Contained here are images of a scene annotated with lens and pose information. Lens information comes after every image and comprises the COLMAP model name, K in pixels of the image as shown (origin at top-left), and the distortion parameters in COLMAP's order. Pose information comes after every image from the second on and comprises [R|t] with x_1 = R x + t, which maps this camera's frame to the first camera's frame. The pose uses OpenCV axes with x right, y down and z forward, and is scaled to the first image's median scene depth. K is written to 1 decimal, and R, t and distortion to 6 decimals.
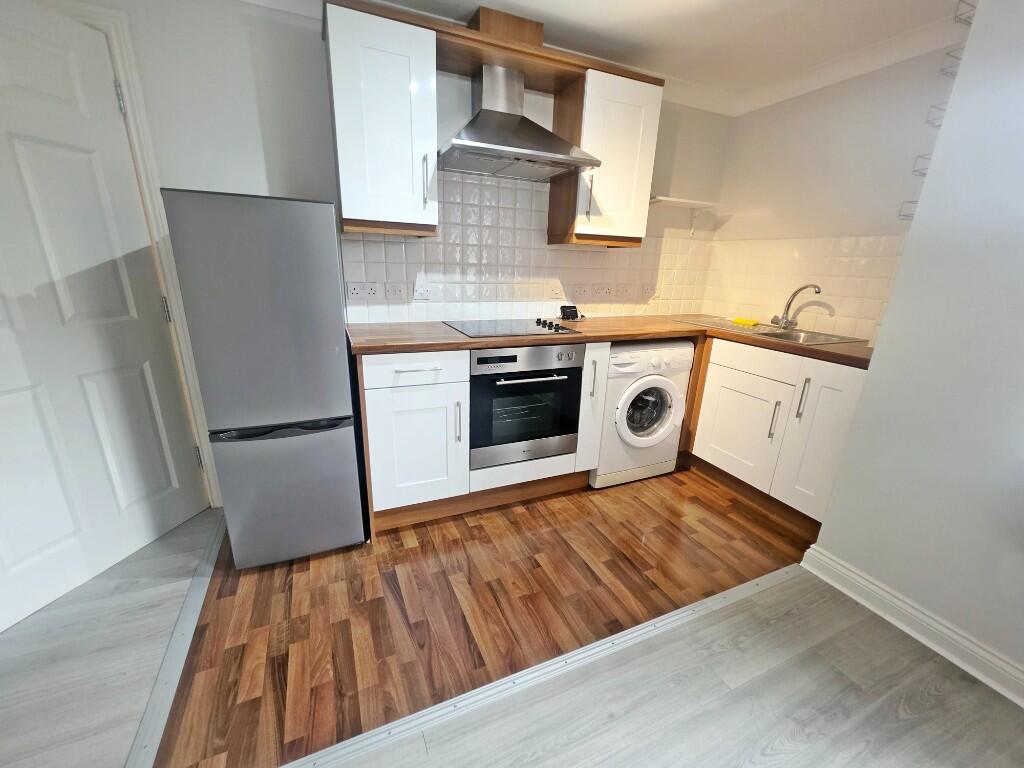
lens RADIAL K [[415.6, 0, 511.7], [0, 415.6, 392.6], [0, 0, 1]] dist [0.001047, -0.000170]
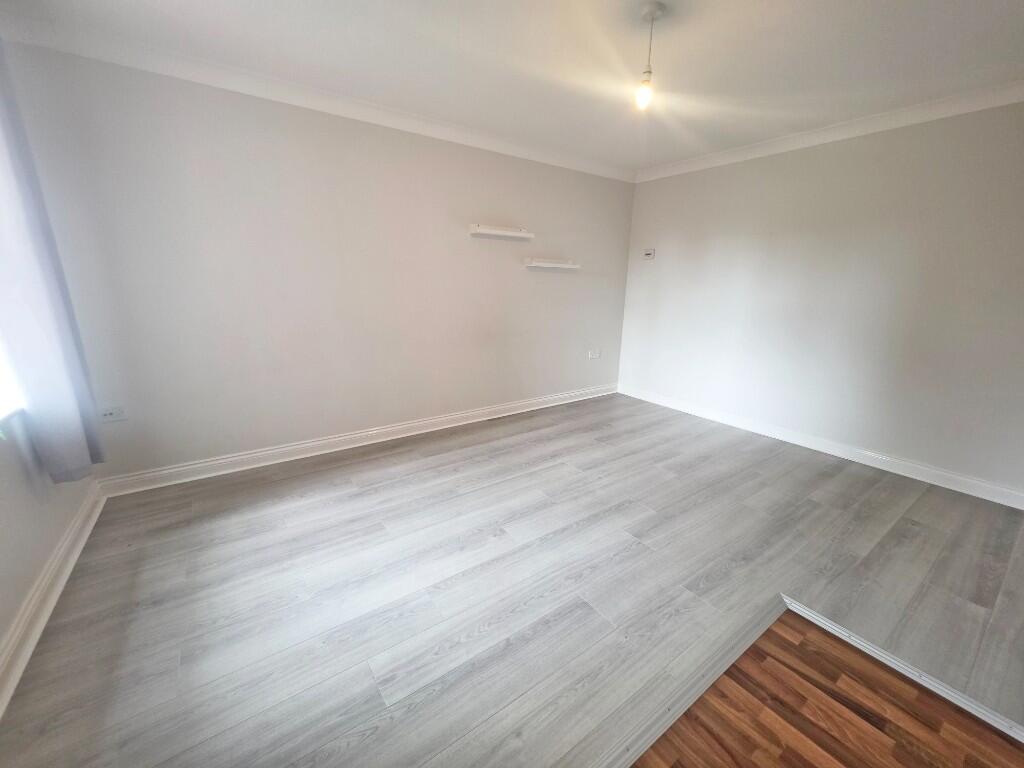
lens RADIAL K [[407.1, 0, 512.0], [0, 407.1, 384.0], [0, 0, 1]] dist [0.001968, 0.000194]
pose [[-0.978554, 0.001705, -0.205983, 0.253168], [-0.106576, 0.851534, 0.513353, -0.224774], [0.176277, 0.524297, -0.833090, 0.768621]]
